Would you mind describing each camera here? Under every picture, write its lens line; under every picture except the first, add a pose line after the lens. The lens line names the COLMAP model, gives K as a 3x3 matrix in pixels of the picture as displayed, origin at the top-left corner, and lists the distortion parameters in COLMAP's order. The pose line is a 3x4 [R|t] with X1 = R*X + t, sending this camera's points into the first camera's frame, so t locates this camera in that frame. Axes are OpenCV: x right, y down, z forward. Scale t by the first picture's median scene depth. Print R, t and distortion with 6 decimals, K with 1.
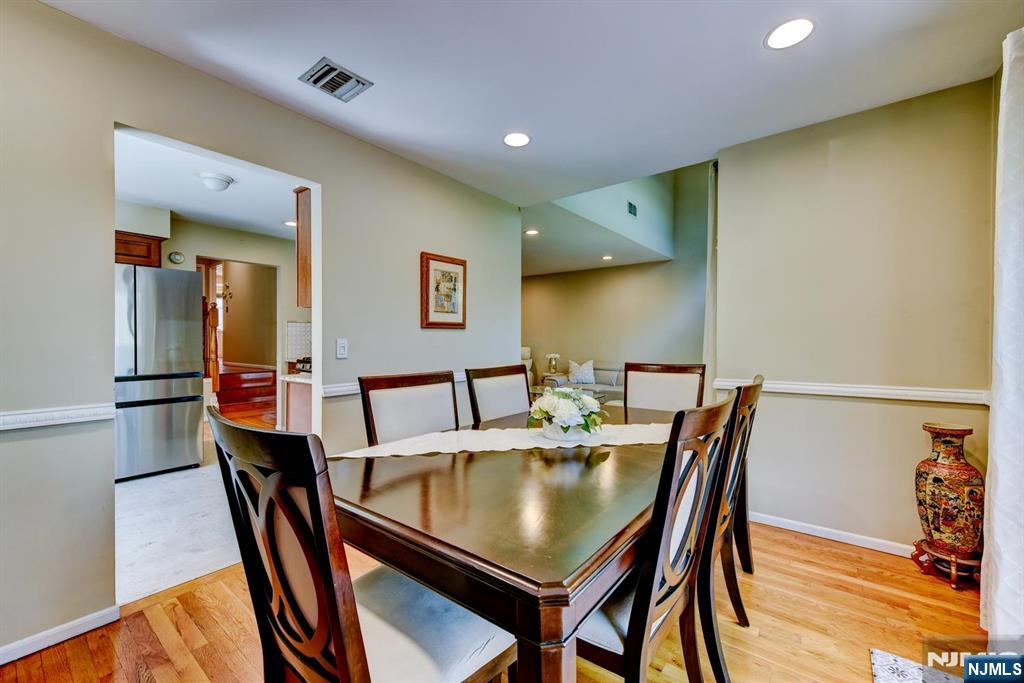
lens RADIAL K [[419.6, 0, 509.5], [0, 419.6, 341.3], [0, 0, 1]] dist [-0.000758, -0.000165]
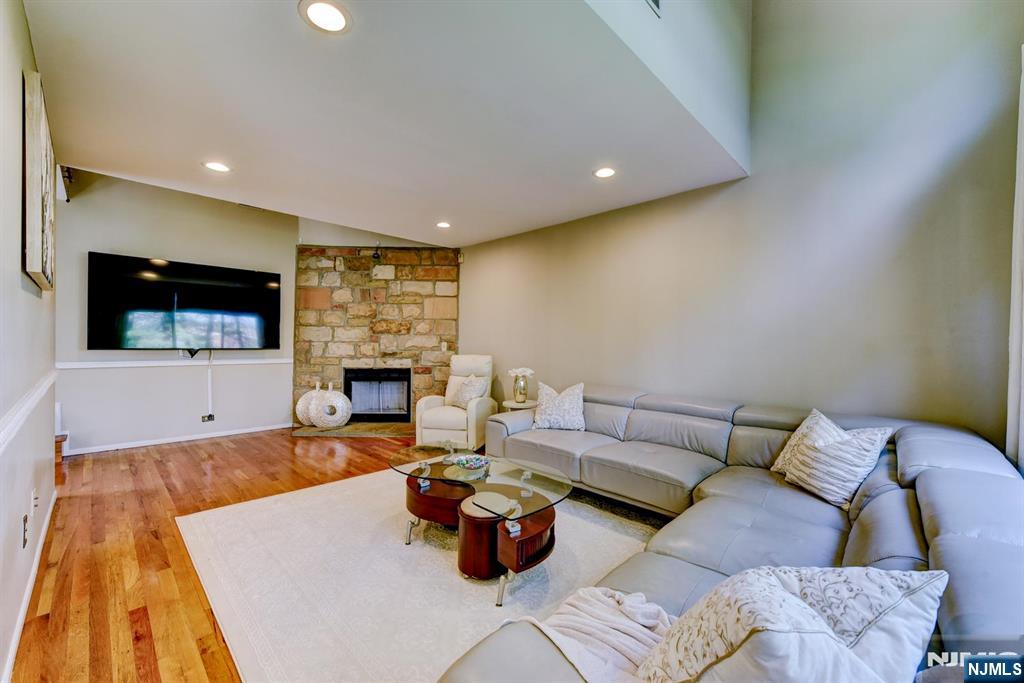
lens RADIAL K [[407.4, 0, 514.6], [0, 407.4, 344.0], [0, 0, 1]] dist [0.003051, -0.000053]
pose [[0.994423, 0.015019, -0.104392, 0.166026], [-0.015266, 0.999882, -0.001566, -0.002239], [0.104356, 0.003151, 0.994535, 0.482844]]
